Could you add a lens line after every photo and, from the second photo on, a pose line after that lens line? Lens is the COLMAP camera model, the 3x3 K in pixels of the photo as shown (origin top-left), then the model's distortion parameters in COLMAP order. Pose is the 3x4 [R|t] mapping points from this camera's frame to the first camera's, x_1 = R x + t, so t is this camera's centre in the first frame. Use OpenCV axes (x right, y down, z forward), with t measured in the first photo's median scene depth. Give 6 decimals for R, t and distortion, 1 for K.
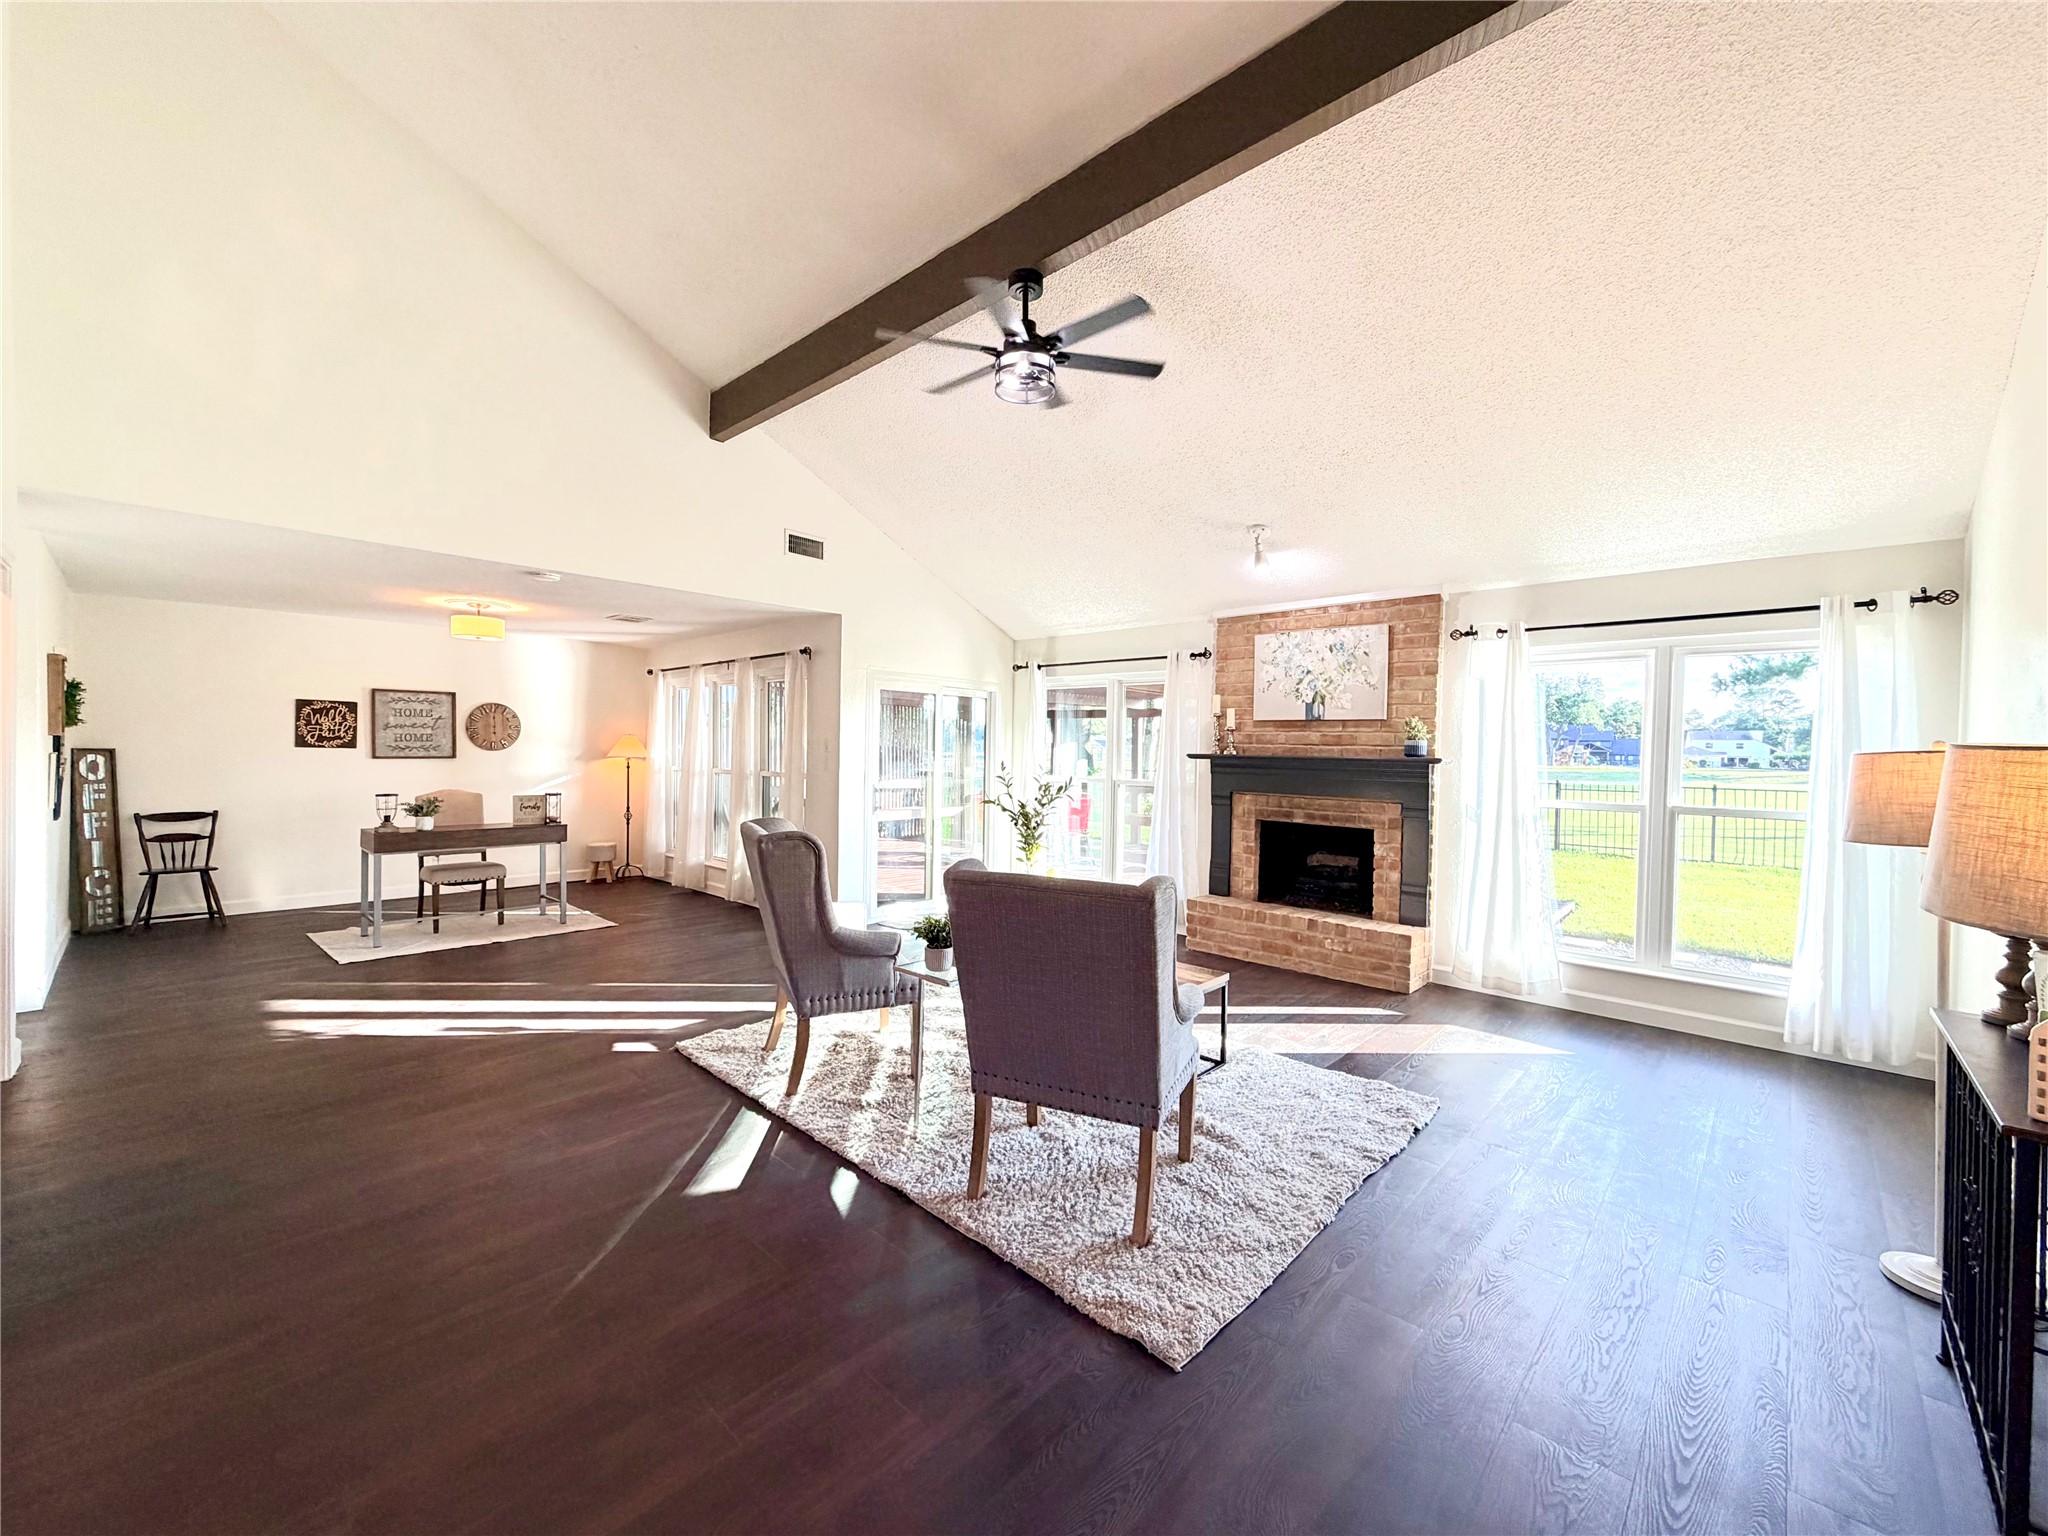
lens RADIAL K [[821.4, 0, 1021.0], [0, 821.4, 765.0], [0, 0, 1]] dist [-0.002012, 0.000142]
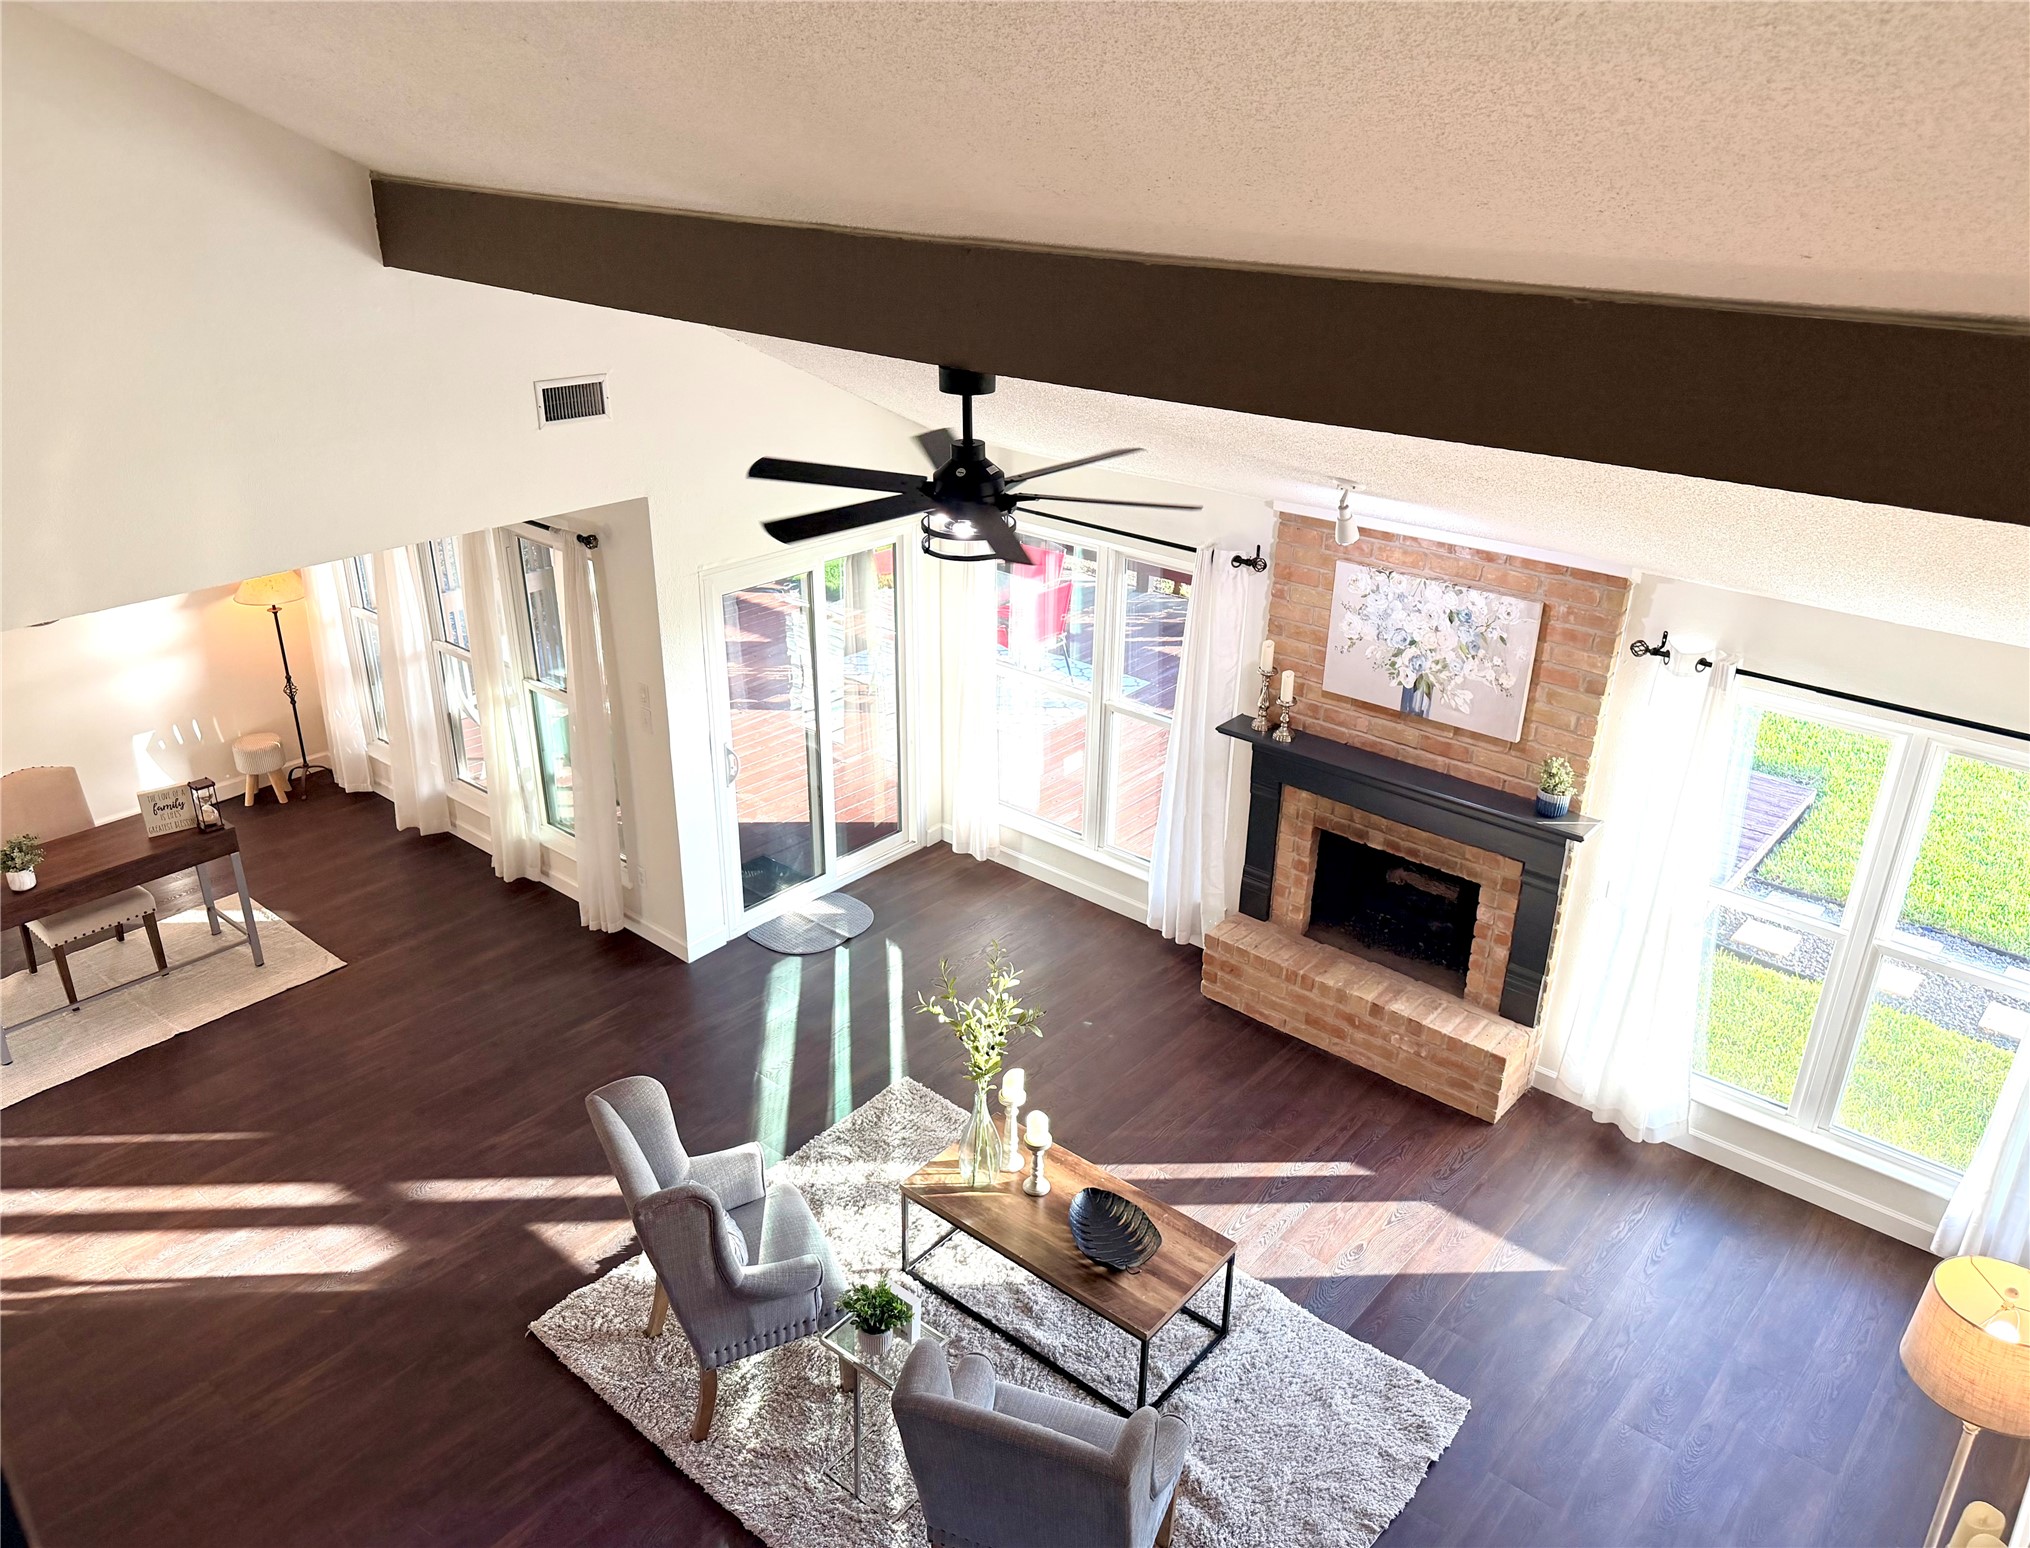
lens RADIAL K [[1518.2, 0, 1001.6], [0, 1518.2, 771.0], [0, 0, 1]] dist [0.057319, -0.026830]
pose [[0.999033, -0.020185, 0.039071, -0.012562], [0.002901, 0.916754, 0.399441, -0.474197], [-0.043882, -0.398941, 0.915926, -0.094318]]
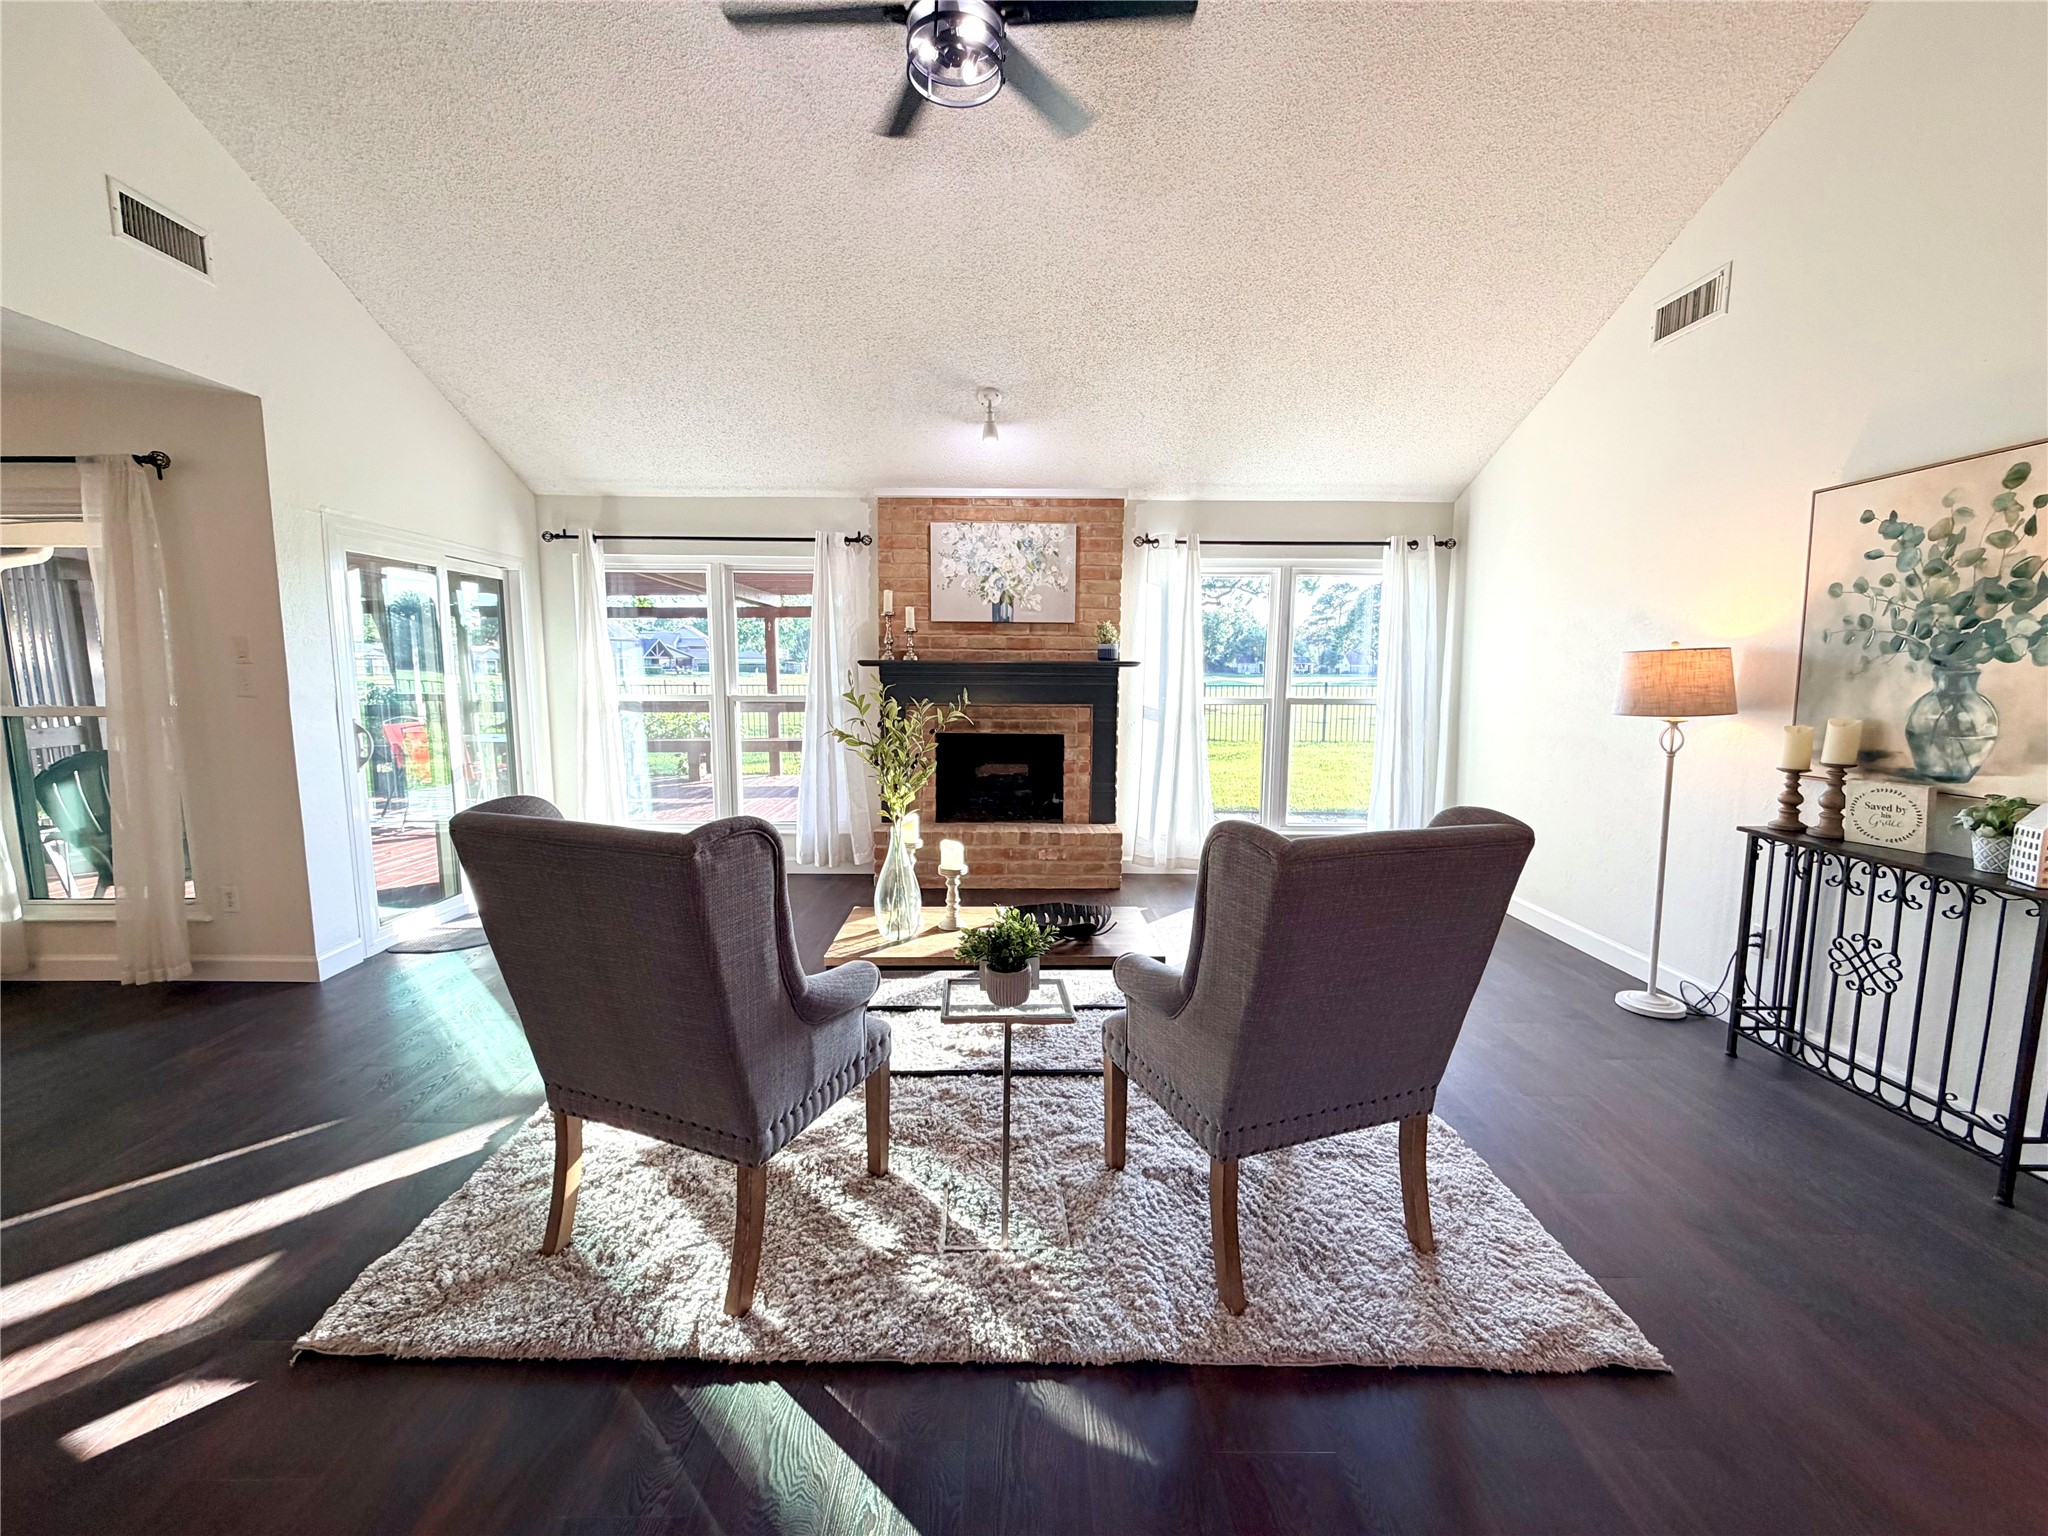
lens RADIAL K [[821.4, 0, 1023.1], [0, 821.4, 763.8], [0, 0, 1]] dist [-0.002012, 0.000142]
pose [[0.718274, -0.095924, 0.689116, -0.272327], [0.020764, 0.992965, 0.116576, -0.003211], [-0.695450, -0.069425, 0.715213, 0.294640]]
